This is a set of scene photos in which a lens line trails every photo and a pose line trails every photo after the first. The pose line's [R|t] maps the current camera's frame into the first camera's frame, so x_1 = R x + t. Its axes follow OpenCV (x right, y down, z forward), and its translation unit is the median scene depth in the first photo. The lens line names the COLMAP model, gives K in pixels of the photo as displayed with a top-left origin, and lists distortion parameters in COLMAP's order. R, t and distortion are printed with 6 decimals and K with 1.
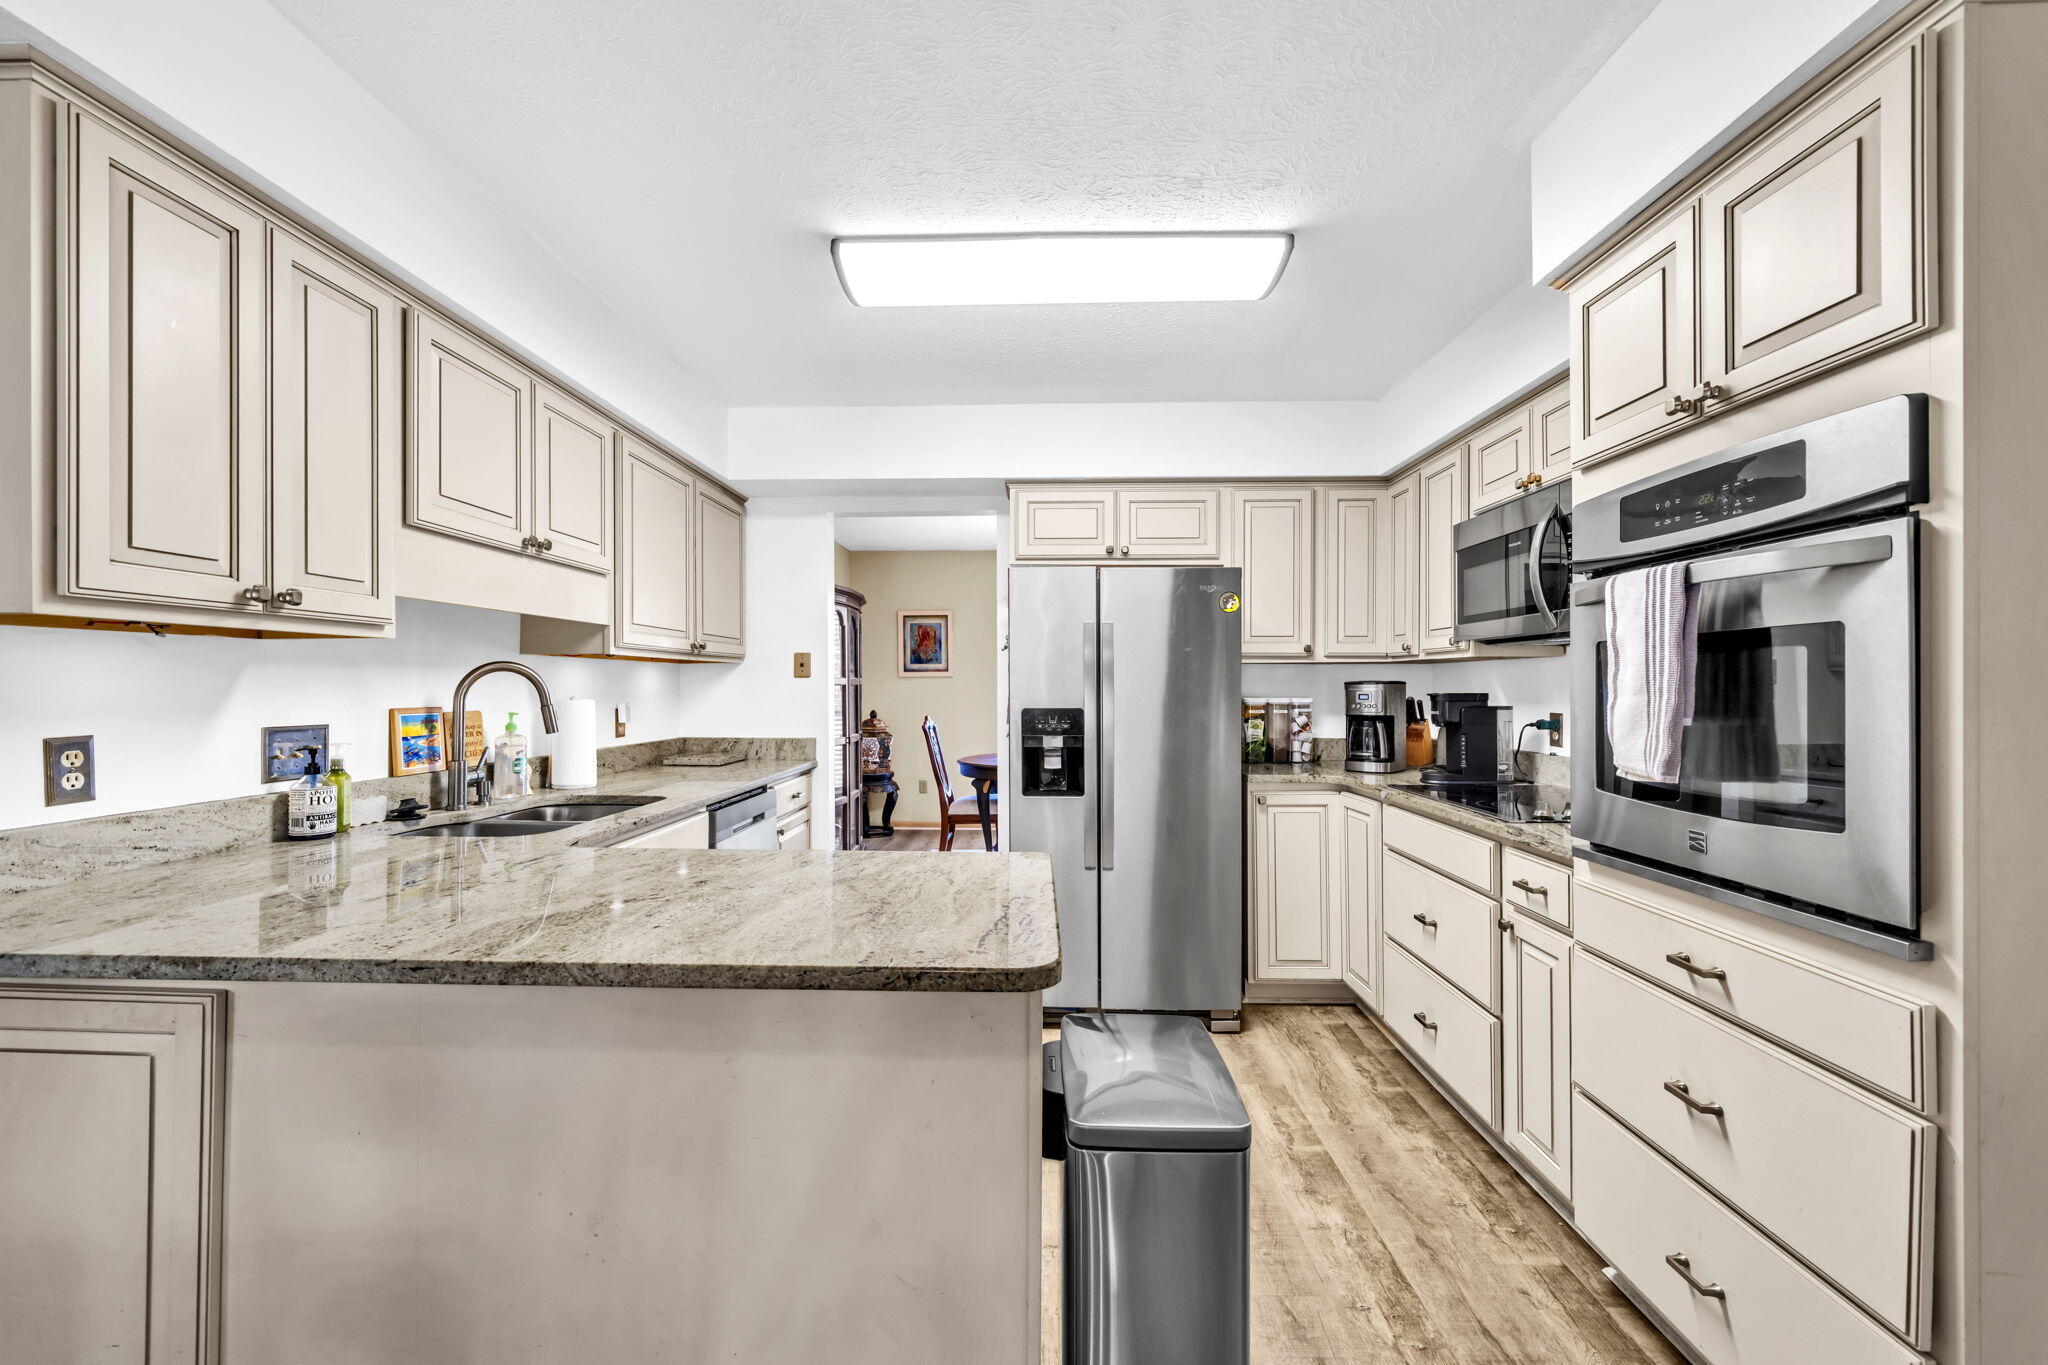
lens RADIAL K [[841.2, 0, 1028.5], [0, 841.2, 694.2], [0, 0, 1]] dist [-0.000445, -0.000189]
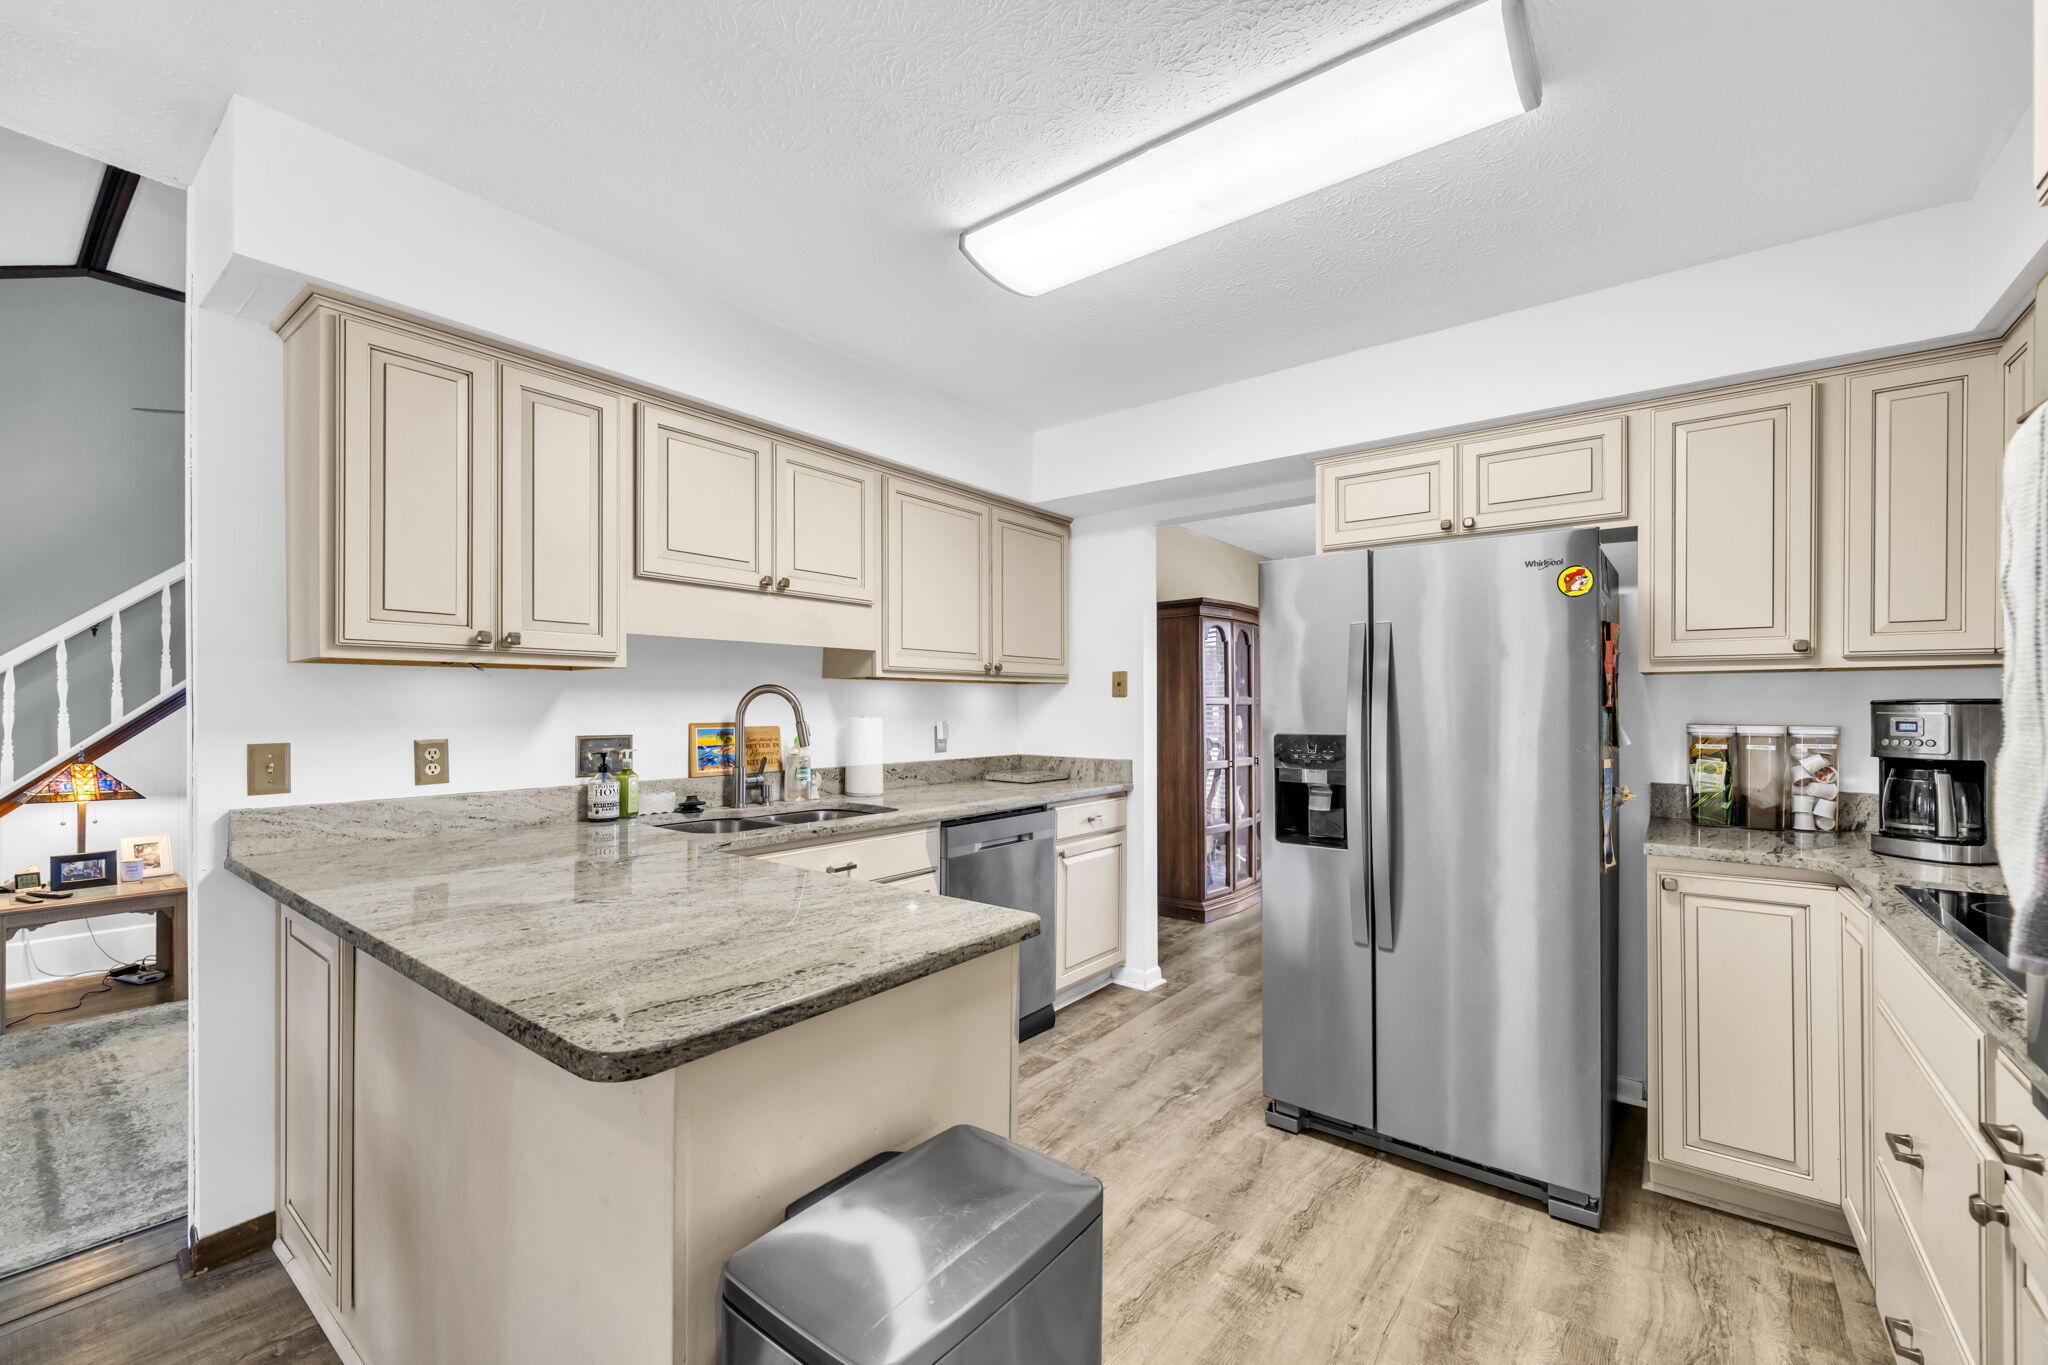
lens RADIAL K [[841.2, 0, 1001.2], [0, 841.2, 714.7], [0, 0, 1]] dist [-0.000445, -0.000189]
pose [[0.804514, 0.007874, -0.593882, 0.290415], [-0.007229, 0.999968, 0.003465, -0.002823], [0.593890, 0.001506, 0.804545, 0.208634]]
